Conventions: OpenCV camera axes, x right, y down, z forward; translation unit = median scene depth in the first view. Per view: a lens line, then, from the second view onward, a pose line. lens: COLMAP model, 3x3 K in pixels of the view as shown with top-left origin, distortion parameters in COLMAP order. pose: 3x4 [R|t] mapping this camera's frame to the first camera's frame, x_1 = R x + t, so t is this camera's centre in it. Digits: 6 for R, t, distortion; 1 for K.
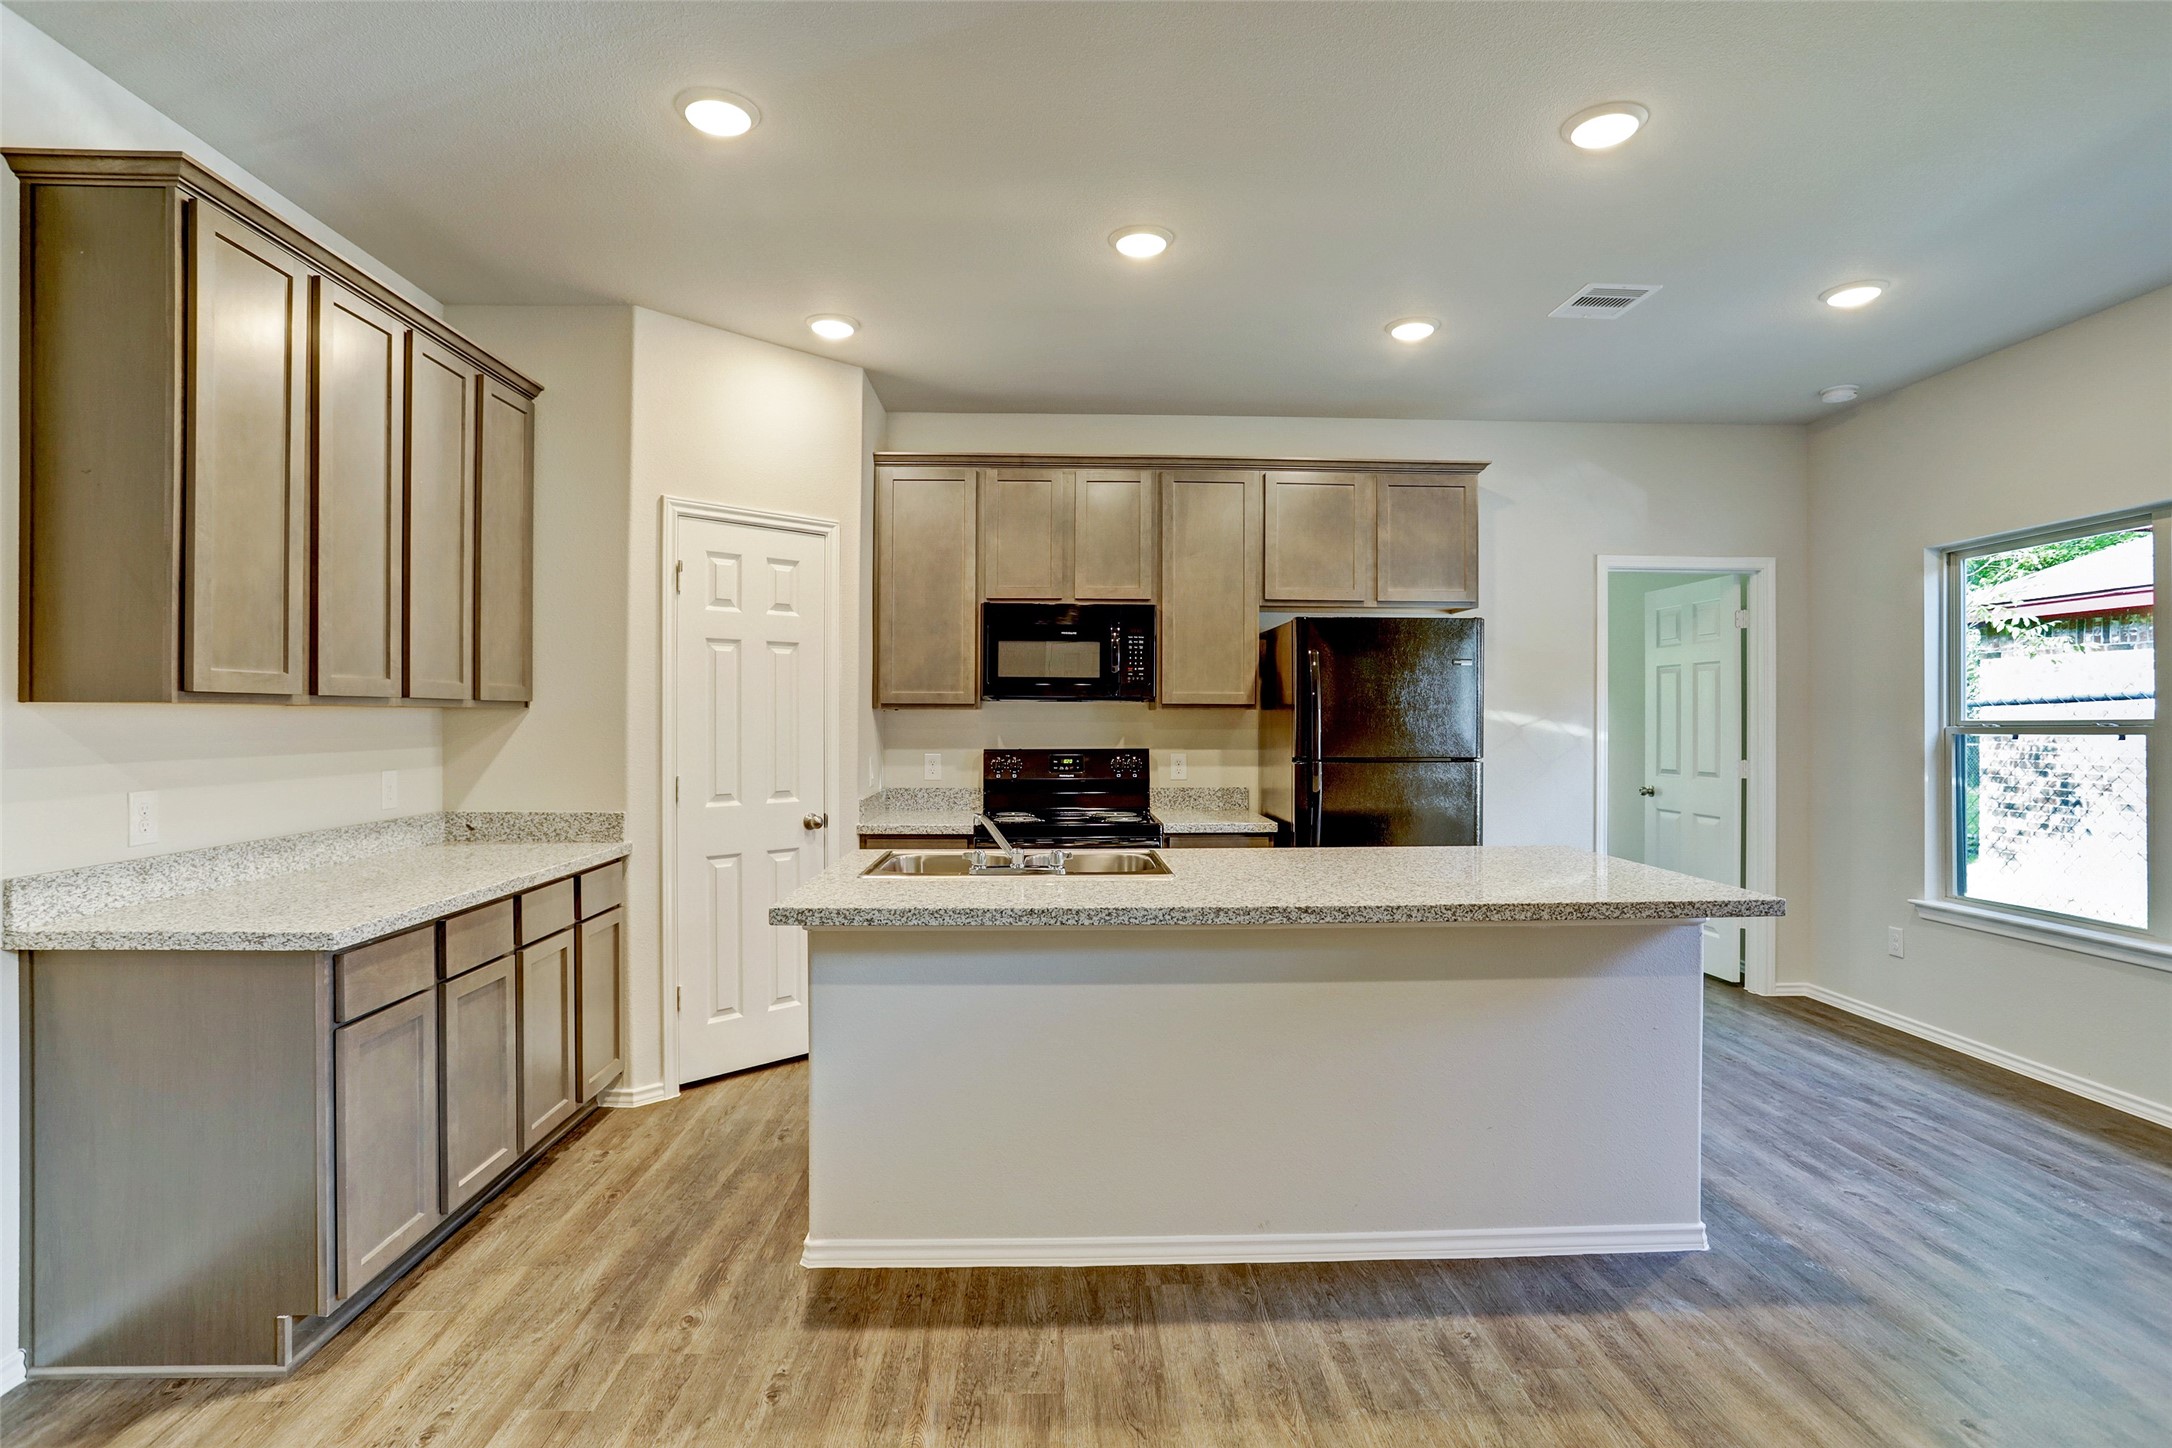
lens RADIAL K [[1134.5, 0, 1069.3], [0, 1134.5, 717.9], [0, 0, 1]] dist [-0.064549, 0.034168]
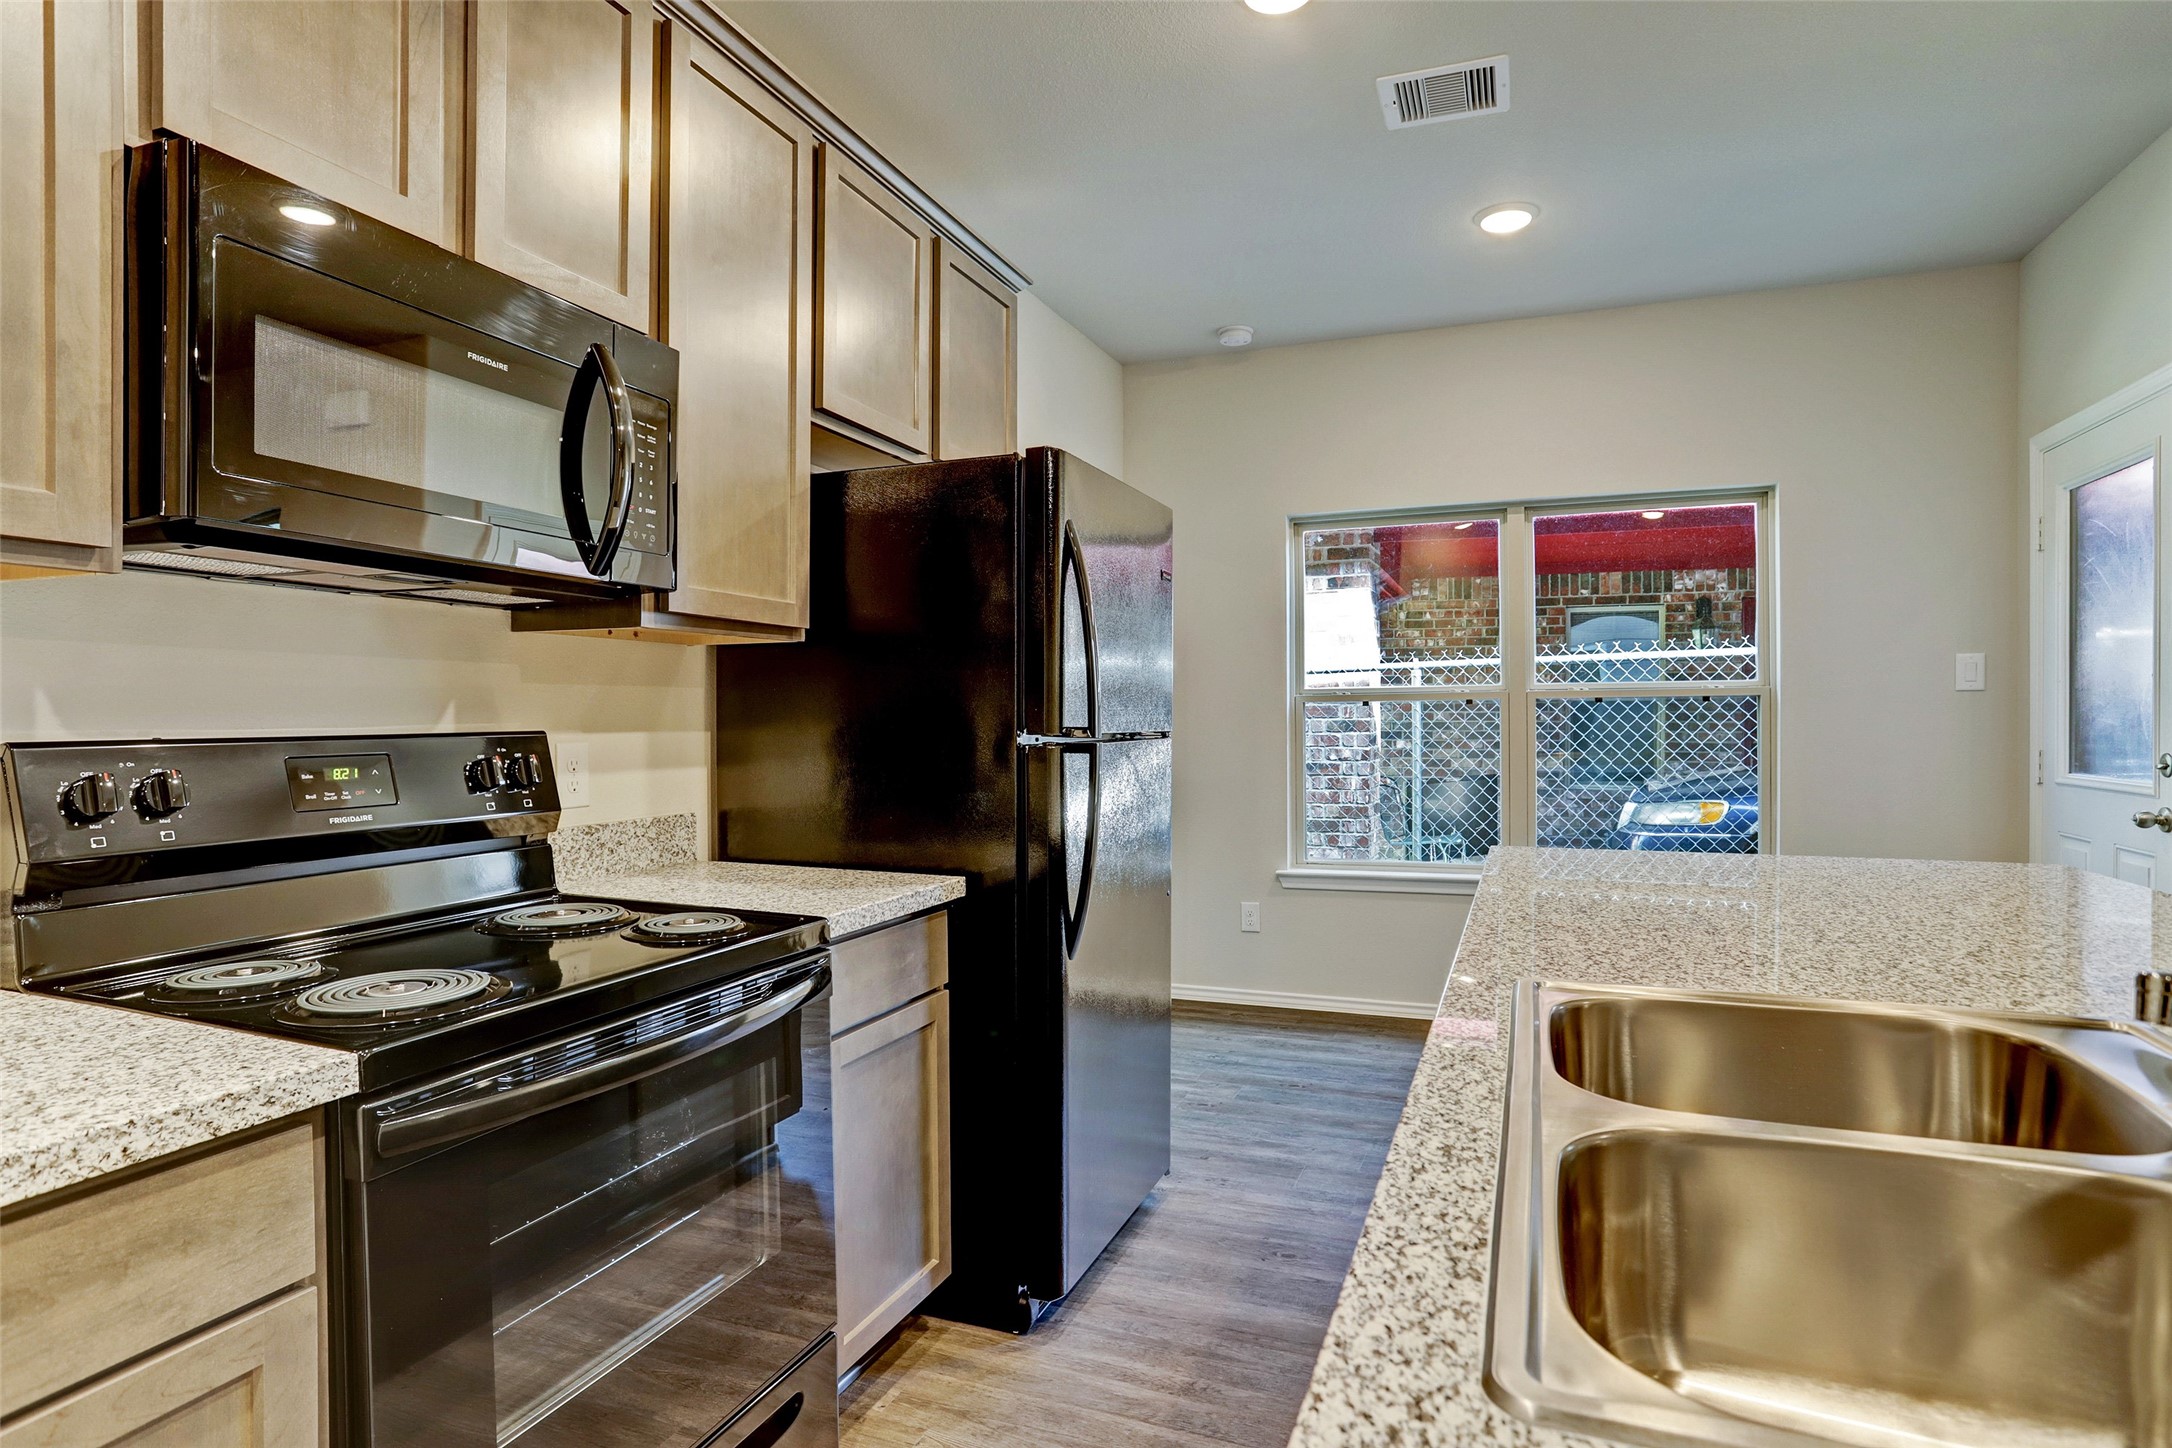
lens RADIAL K [[1131.3, 0, 1075.8], [0, 1131.3, 716.7], [0, 0, 1]] dist [-0.045437, 0.030978]
pose [[0.391037, -0.002275, 0.920372, -0.221992], [0.004759, 0.999989, 0.000450, 0.024821], [-0.920363, 0.004204, 0.391043, 0.740943]]
